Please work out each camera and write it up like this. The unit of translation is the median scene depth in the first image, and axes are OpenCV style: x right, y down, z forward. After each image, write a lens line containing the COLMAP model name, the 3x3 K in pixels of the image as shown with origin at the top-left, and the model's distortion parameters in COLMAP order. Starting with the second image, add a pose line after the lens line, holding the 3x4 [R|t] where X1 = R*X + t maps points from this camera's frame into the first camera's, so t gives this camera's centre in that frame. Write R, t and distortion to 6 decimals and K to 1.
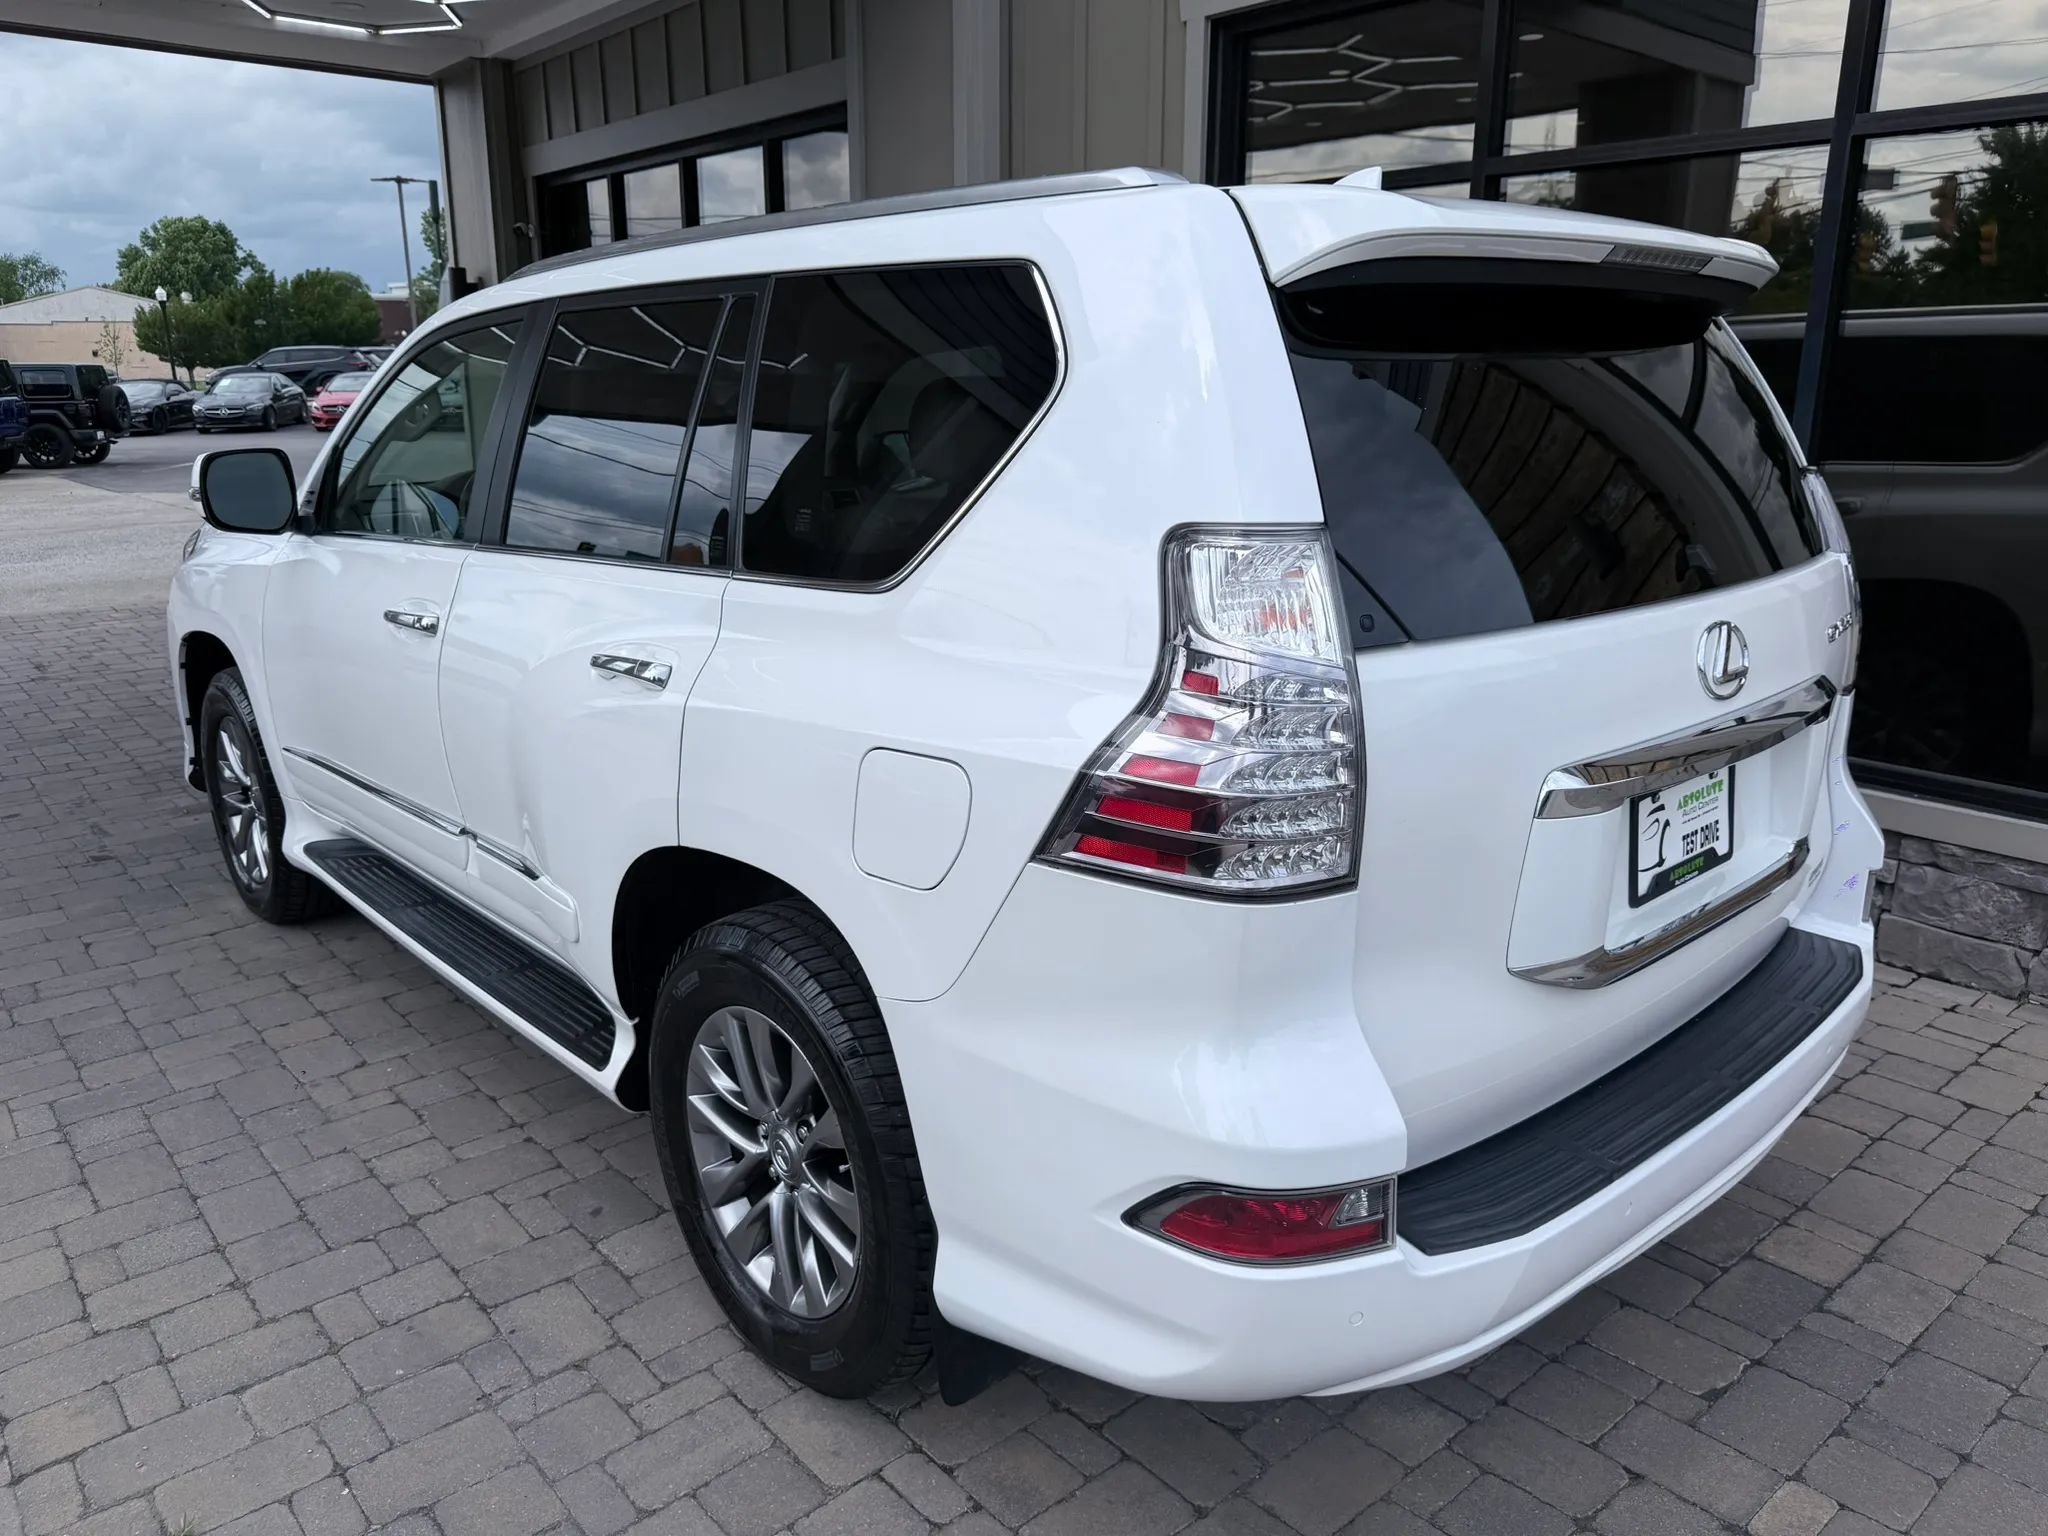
lens RADIAL K [[1468.2, 0, 1011.4], [0, 1468.2, 770.6], [0, 0, 1]] dist [0.016857, -0.020169]
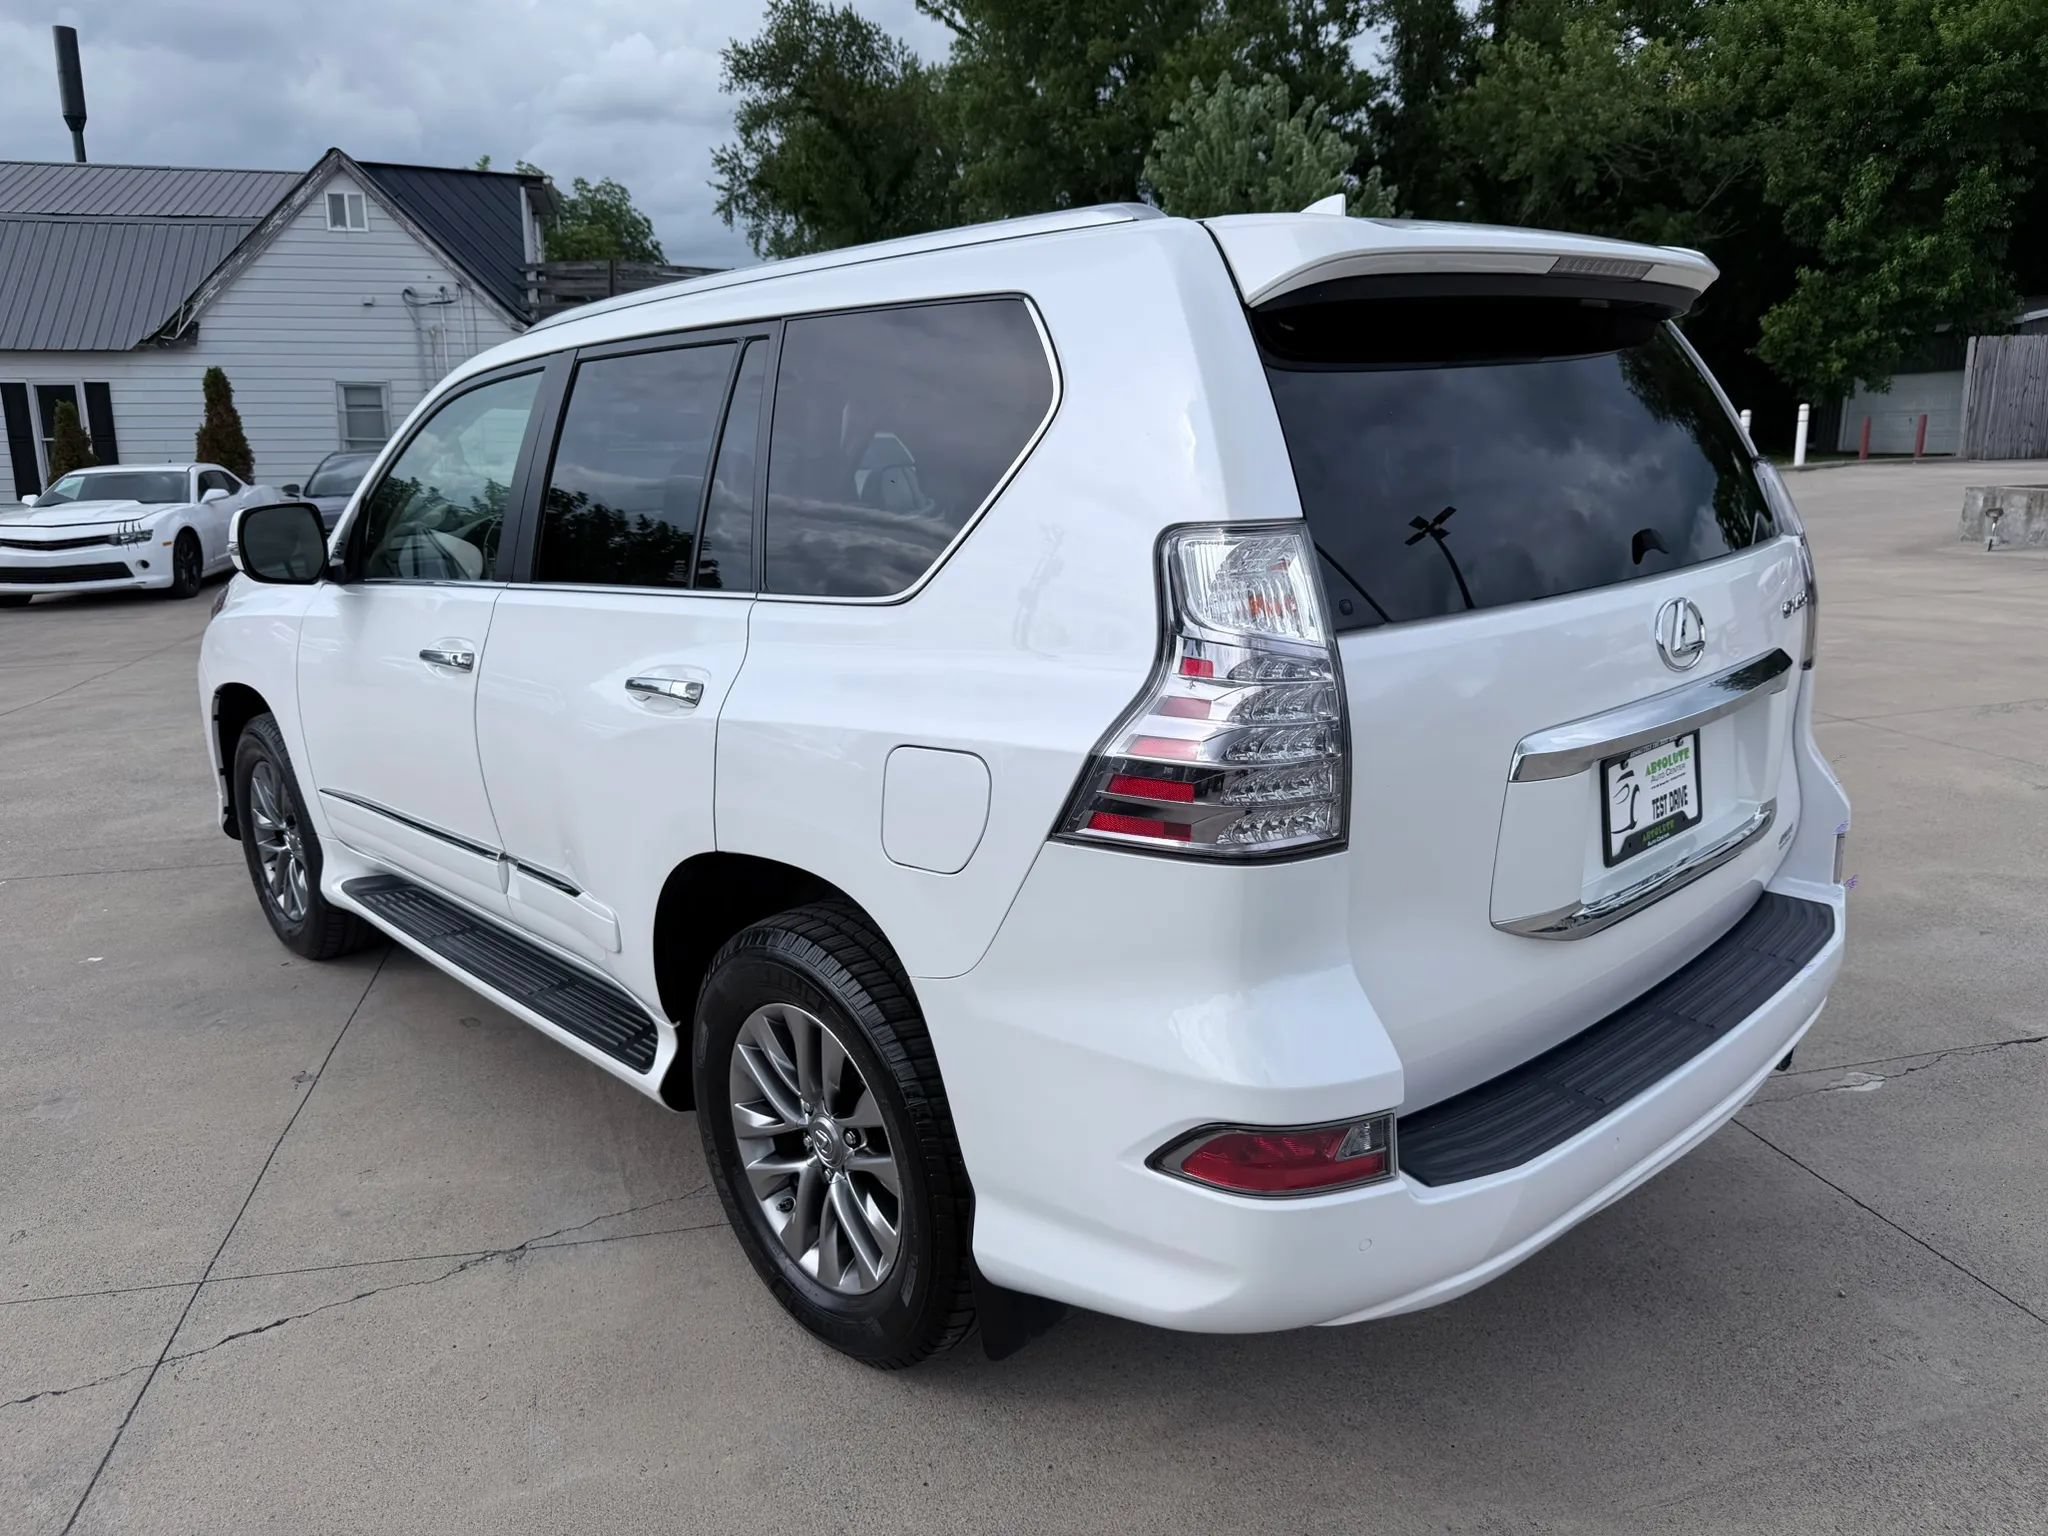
lens RADIAL K [[1468.2, 0, 1012.4], [0, 1468.2, 775.7], [0, 0, 1]] dist [0.016857, -0.020169]
pose [[0.999191, -0.040164, -0.001827, -0.008246], [0.040121, 0.999005, -0.019477, 0.029366], [0.002607, 0.019388, 0.999809, -0.077417]]
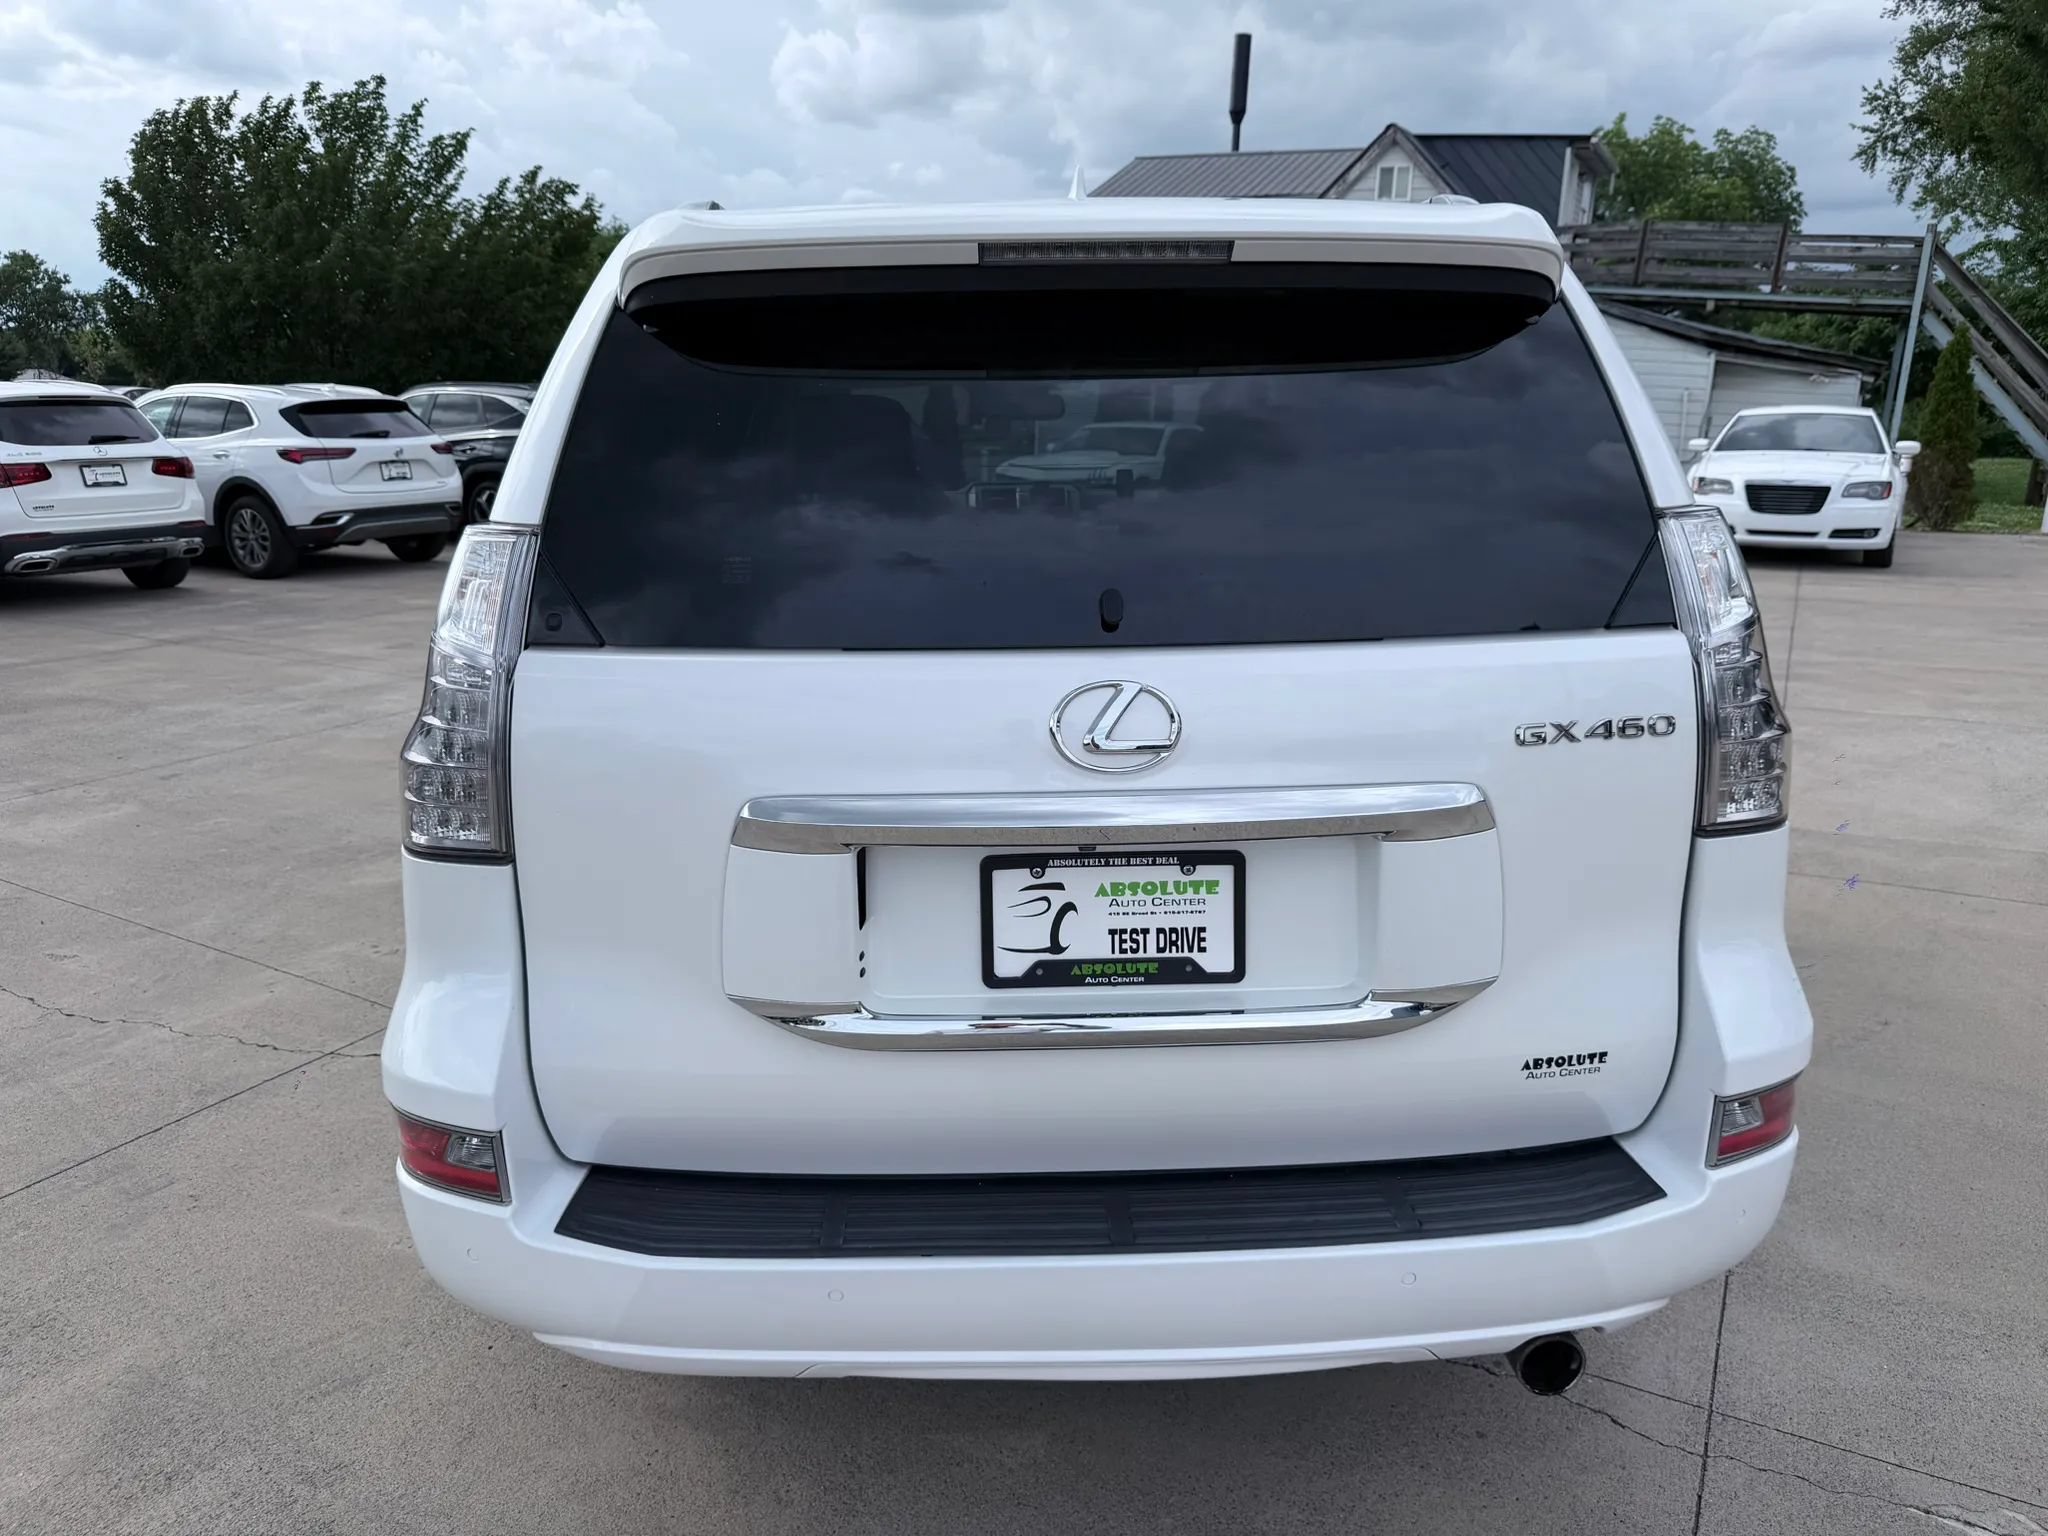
lens RADIAL K [[1468.2, 0, 1038.0], [0, 1468.2, 769.0], [0, 0, 1]] dist [0.016857, -0.020169]
pose [[0.766407, 0.152699, -0.623942, 0.960102], [-0.161542, 0.985935, 0.042863, -0.077830], [0.621711, 0.067943, 0.780294, 0.316932]]
